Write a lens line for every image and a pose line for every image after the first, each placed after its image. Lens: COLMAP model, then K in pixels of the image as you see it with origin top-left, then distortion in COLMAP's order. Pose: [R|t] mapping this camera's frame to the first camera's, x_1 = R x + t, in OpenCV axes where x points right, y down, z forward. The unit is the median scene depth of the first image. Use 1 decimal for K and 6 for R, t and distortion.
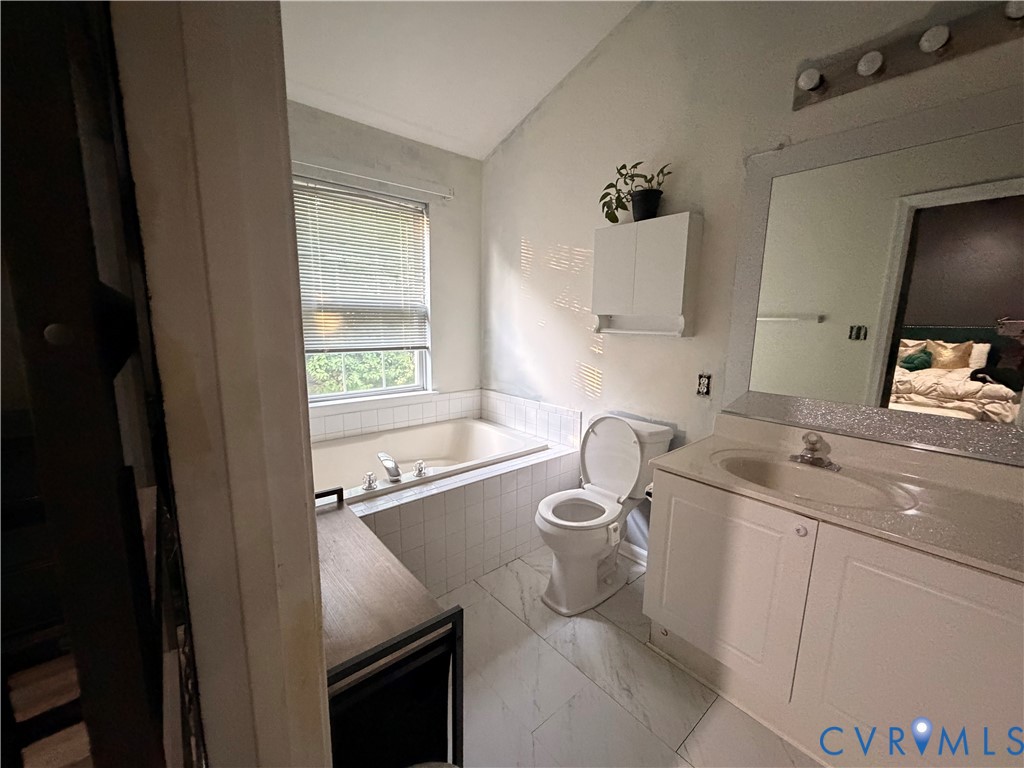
lens RADIAL K [[410.5, 0, 506.4], [0, 410.5, 387.6], [0, 0, 1]] dist [0.002873, 0.000166]
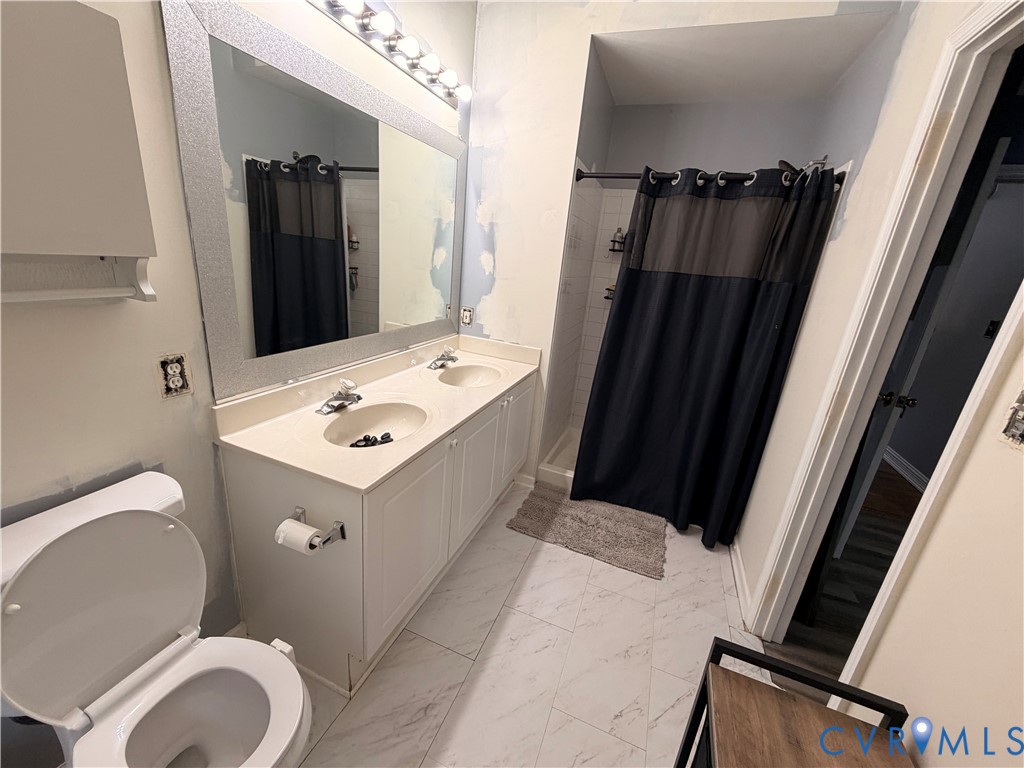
lens RADIAL K [[410.5, 0, 506.8], [0, 410.5, 385.0], [0, 0, 1]] dist [0.002873, 0.000166]
pose [[-0.479484, -0.320834, 0.816799, -0.232532], [0.039537, 0.921928, 0.385338, -0.202664], [-0.876660, 0.217057, -0.429365, 0.843143]]
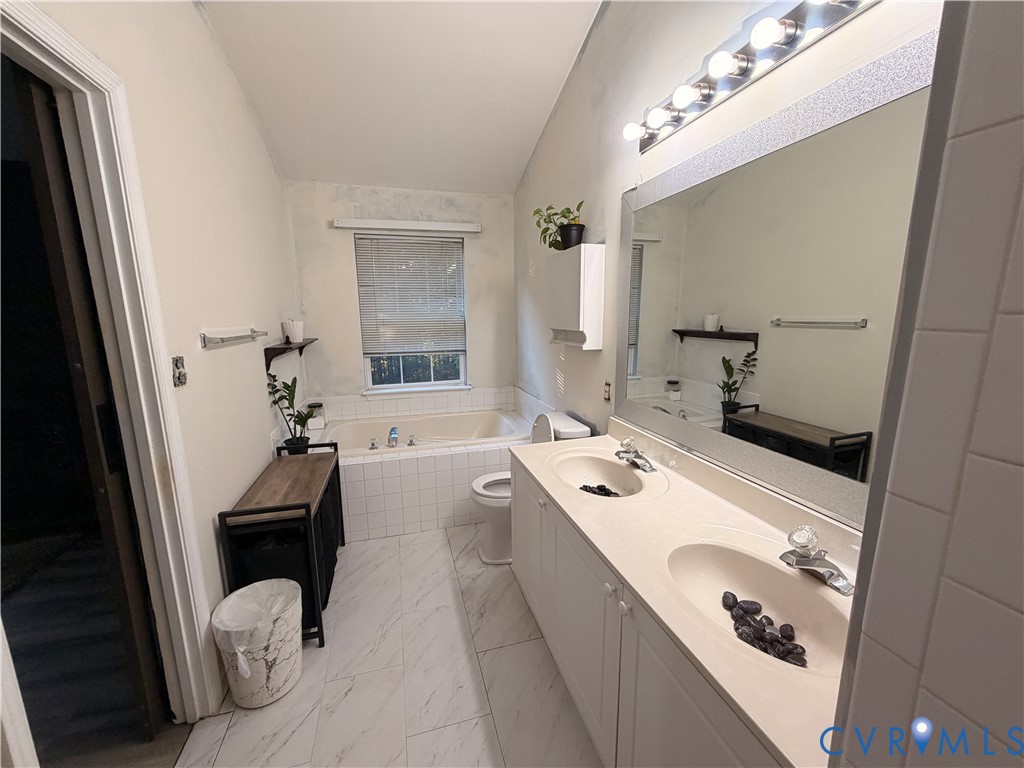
lens RADIAL K [[410.5, 0, 508.9], [0, 410.5, 388.5], [0, 0, 1]] dist [0.002873, 0.000166]
pose [[0.917080, 0.049110, -0.395667, 0.685274], [-0.043569, 0.998786, 0.022984, -0.029430], [0.396316, -0.003839, 0.918106, -0.156629]]
